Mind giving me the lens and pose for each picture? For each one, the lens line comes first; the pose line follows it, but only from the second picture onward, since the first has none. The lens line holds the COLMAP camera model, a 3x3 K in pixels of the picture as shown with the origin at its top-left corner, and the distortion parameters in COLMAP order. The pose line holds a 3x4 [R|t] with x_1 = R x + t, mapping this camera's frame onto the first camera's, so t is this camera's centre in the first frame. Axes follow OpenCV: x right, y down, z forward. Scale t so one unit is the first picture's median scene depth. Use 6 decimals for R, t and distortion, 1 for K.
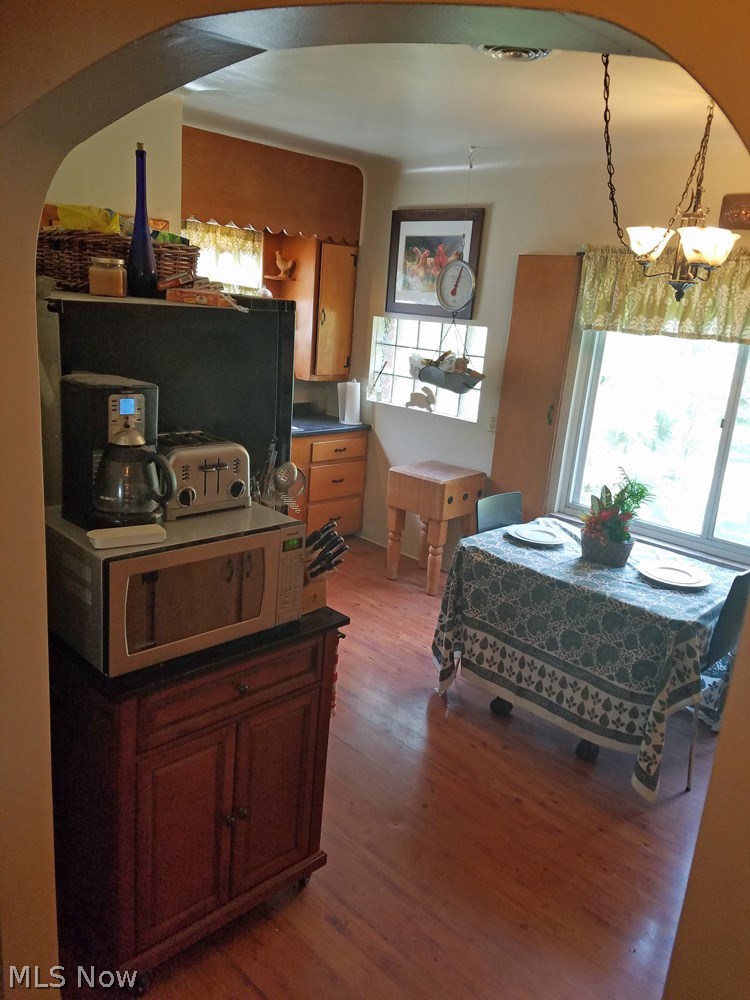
lens RADIAL K [[763.3, 0, 375.0], [0, 763.3, 500.0], [0, 0, 1]] dist [0.303683, -0.641554]
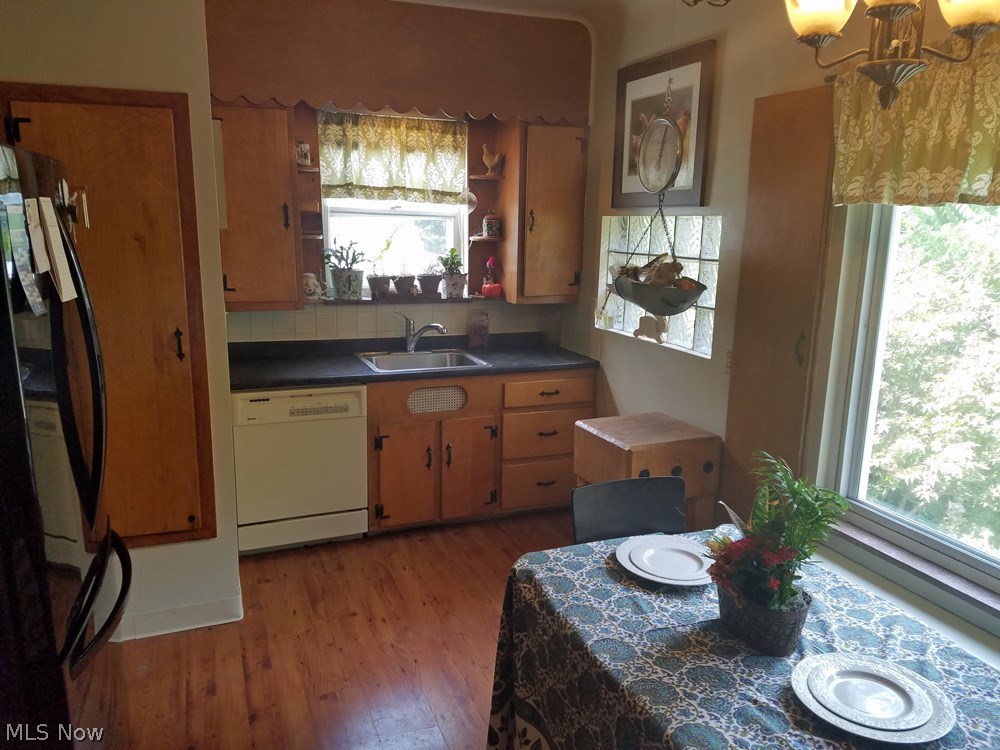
lens RADIAL K [[763.3, 0, 497.7], [0, 763.3, 397.6], [0, 0, 1]] dist [0.303683, -0.641554]
pose [[0.910884, 0.031861, -0.411432, 0.234613], [-0.051386, 0.998012, -0.036481, -0.032760], [0.409452, 0.054371, 0.910710, 0.307741]]
